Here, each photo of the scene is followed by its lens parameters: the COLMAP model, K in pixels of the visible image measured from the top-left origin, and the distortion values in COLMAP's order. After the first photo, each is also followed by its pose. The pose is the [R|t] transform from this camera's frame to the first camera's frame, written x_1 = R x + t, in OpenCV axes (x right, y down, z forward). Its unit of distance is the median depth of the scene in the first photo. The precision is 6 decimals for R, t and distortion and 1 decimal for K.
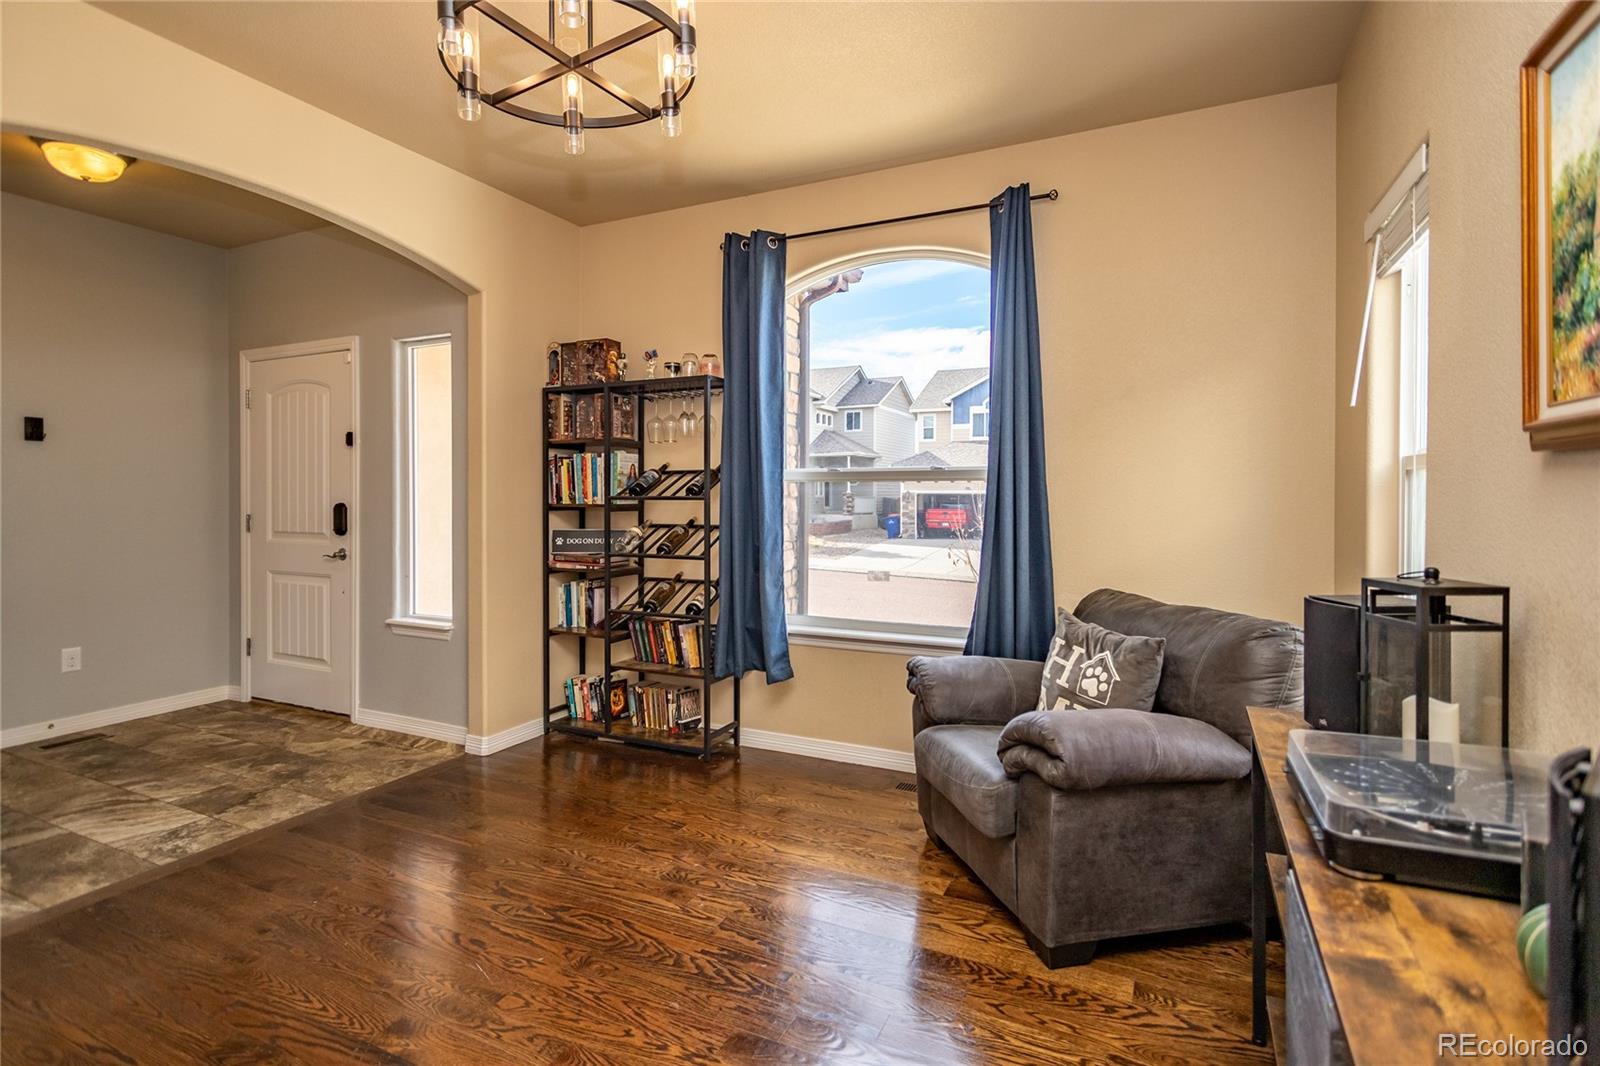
lens RADIAL K [[769.0, 0, 799.0], [0, 769.0, 516.5], [0, 0, 1]] dist [0.002580, 0.000602]
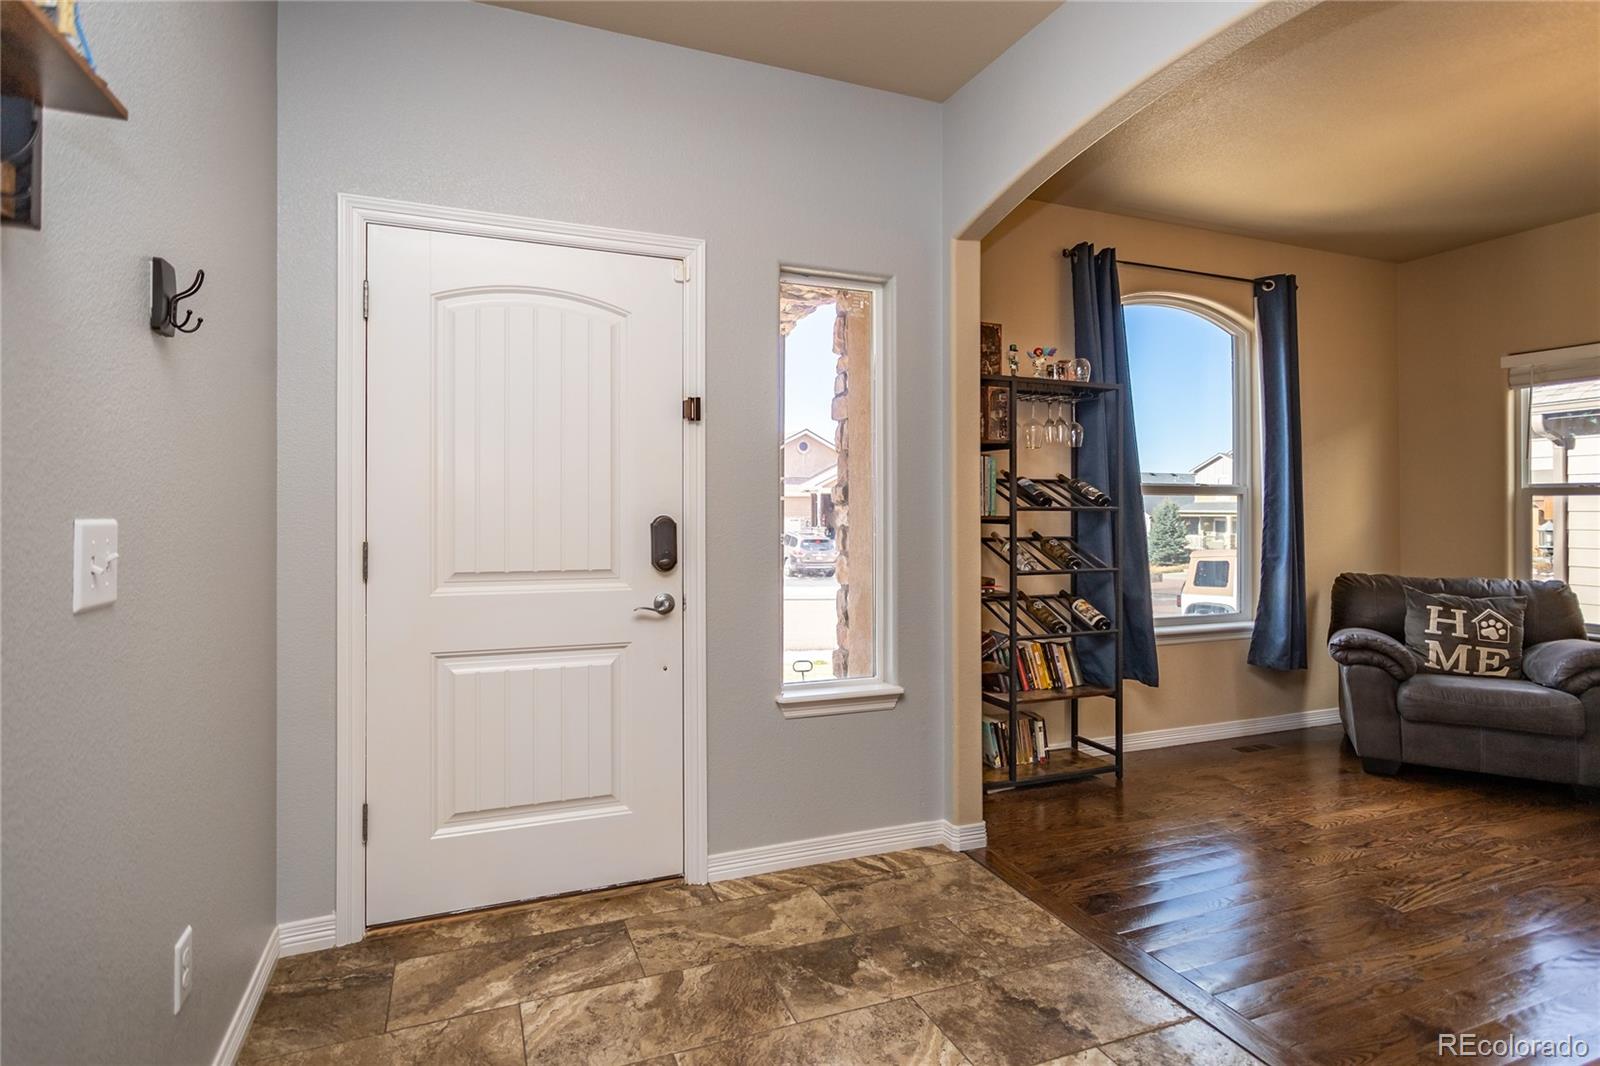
lens RADIAL K [[775.0, 0, 750.5], [0, 775.0, 507.5], [0, 0, 1]] dist [0.002095, 0.000572]
pose [[0.697379, 0.000623, 0.716702, -1.154215], [0.013991, 0.999797, -0.014483, -0.017883], [-0.716566, 0.020127, 0.697229, 0.640121]]
